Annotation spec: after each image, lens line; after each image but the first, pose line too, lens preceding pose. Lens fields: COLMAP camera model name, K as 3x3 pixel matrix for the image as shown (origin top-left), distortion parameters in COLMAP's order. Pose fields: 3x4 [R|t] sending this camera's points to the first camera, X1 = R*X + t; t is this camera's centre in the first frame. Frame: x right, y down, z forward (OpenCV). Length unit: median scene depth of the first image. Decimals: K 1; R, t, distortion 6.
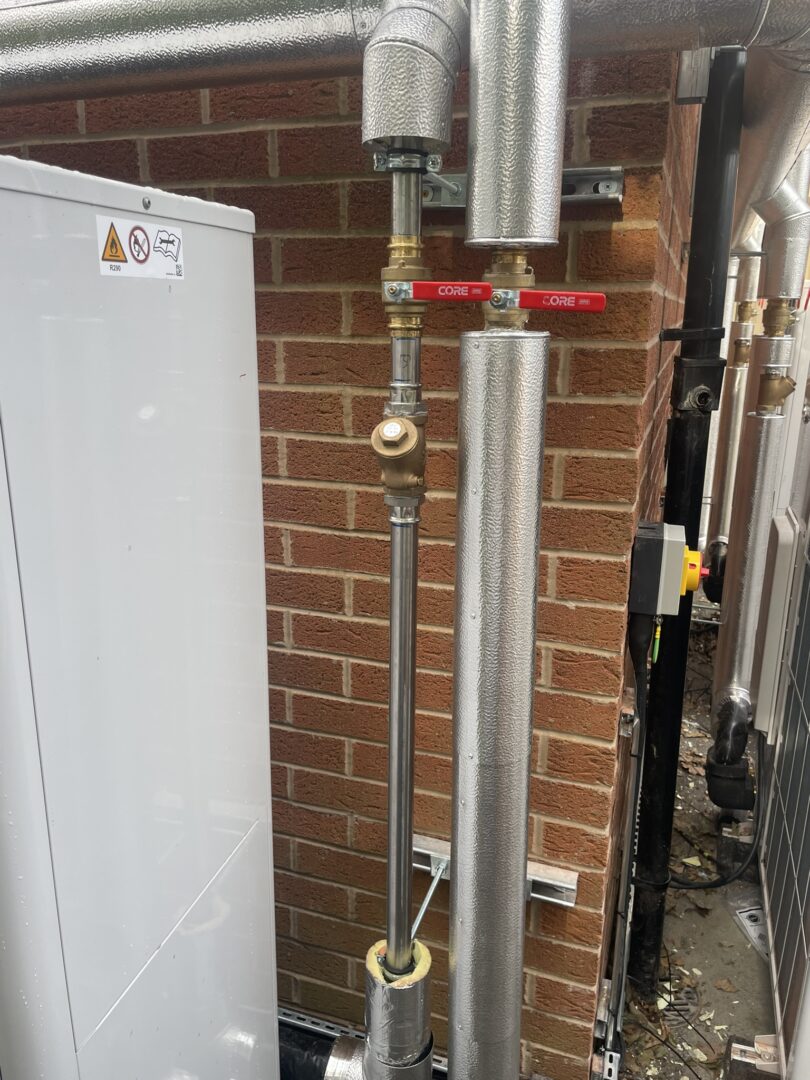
lens RADIAL K [[817.4, 0, 400.6], [0, 817.4, 533.8], [0, 0, 1]] dist [0.083203, -0.106182]
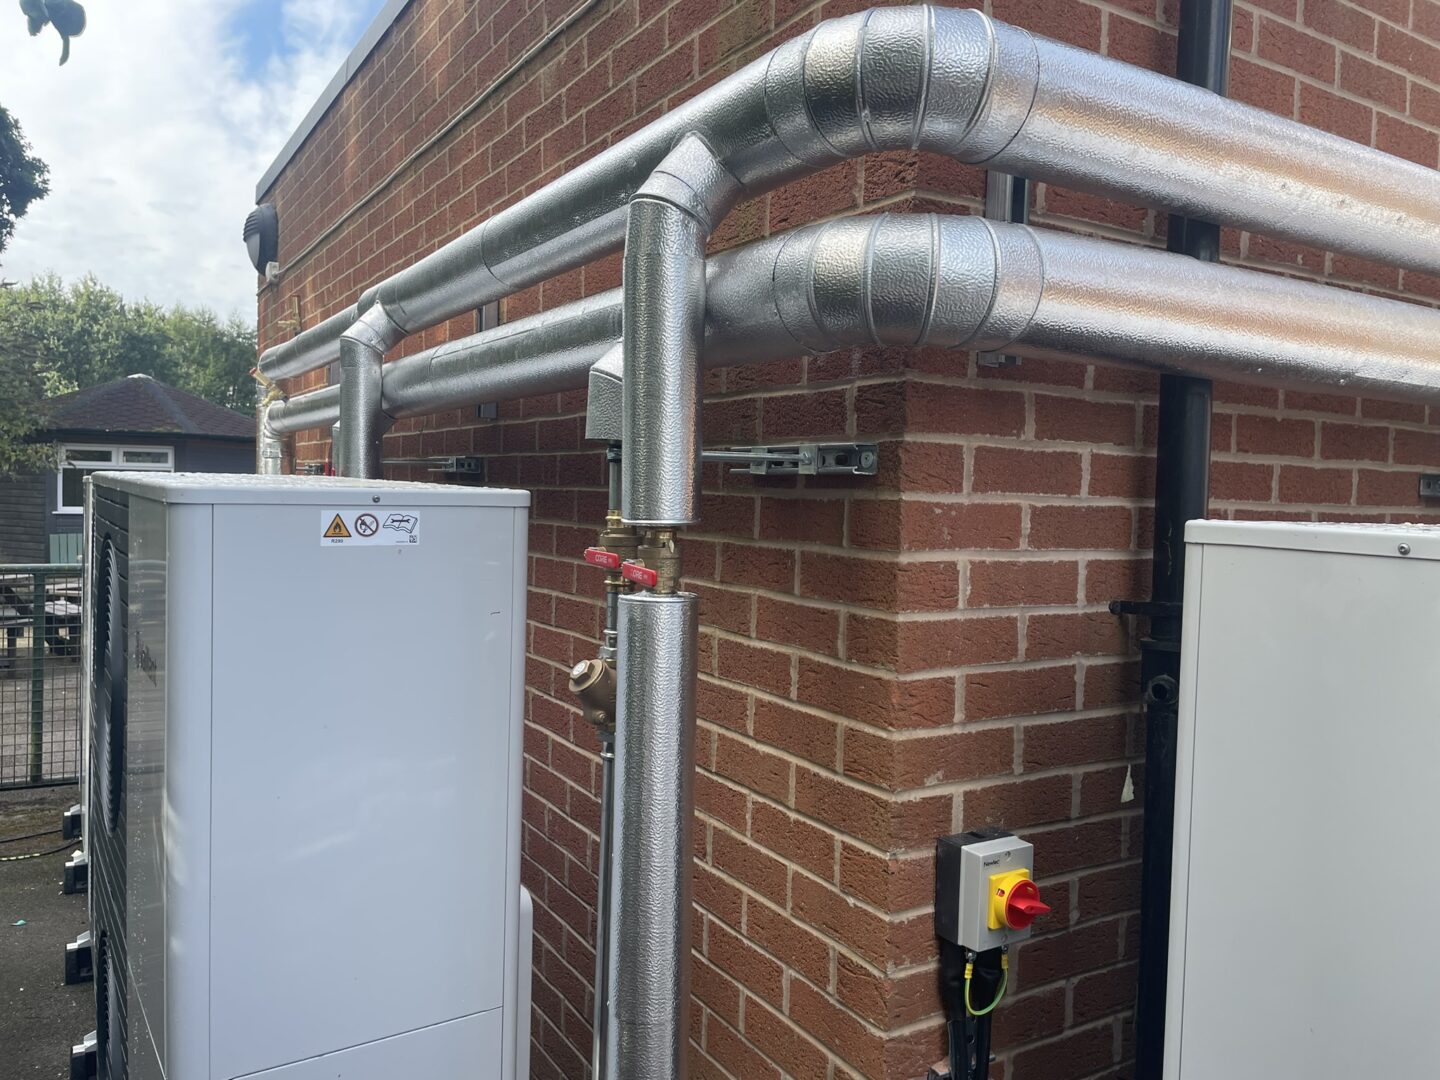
lens RADIAL K [[1089.9, 0, 720.9], [0, 1089.9, 528.9], [0, 0, 1]] dist [0.083203, -0.106182]
pose [[0.768764, 0.036815, -0.638472, 0.868930], [-0.188682, 0.966959, -0.171430, -0.072108], [0.611066, 0.252258, 0.750310, -0.062655]]
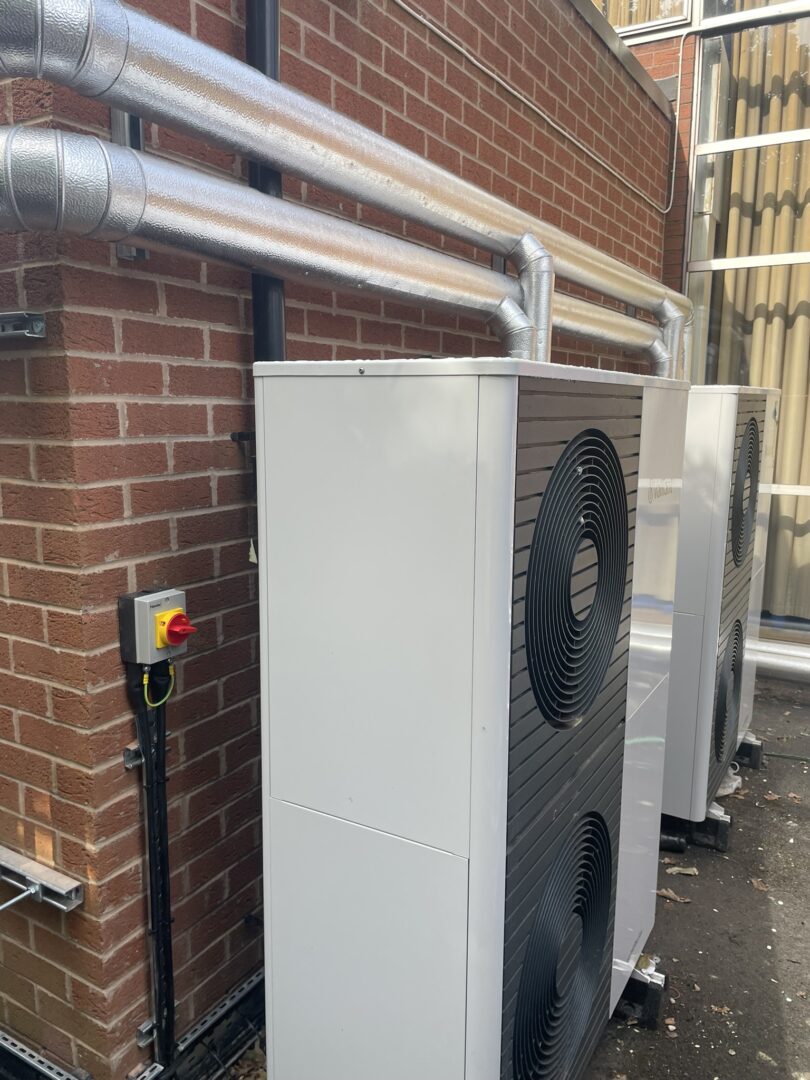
lens RADIAL K [[817.4, 0, 408.4], [0, 817.4, 541.2], [0, 0, 1]] dist [0.083203, -0.106182]
pose [[0.979461, 0.031559, -0.199150, 1.002886], [-0.051295, 0.994180, -0.094734, 0.015878], [0.195002, 0.103003, 0.975379, -0.124148]]
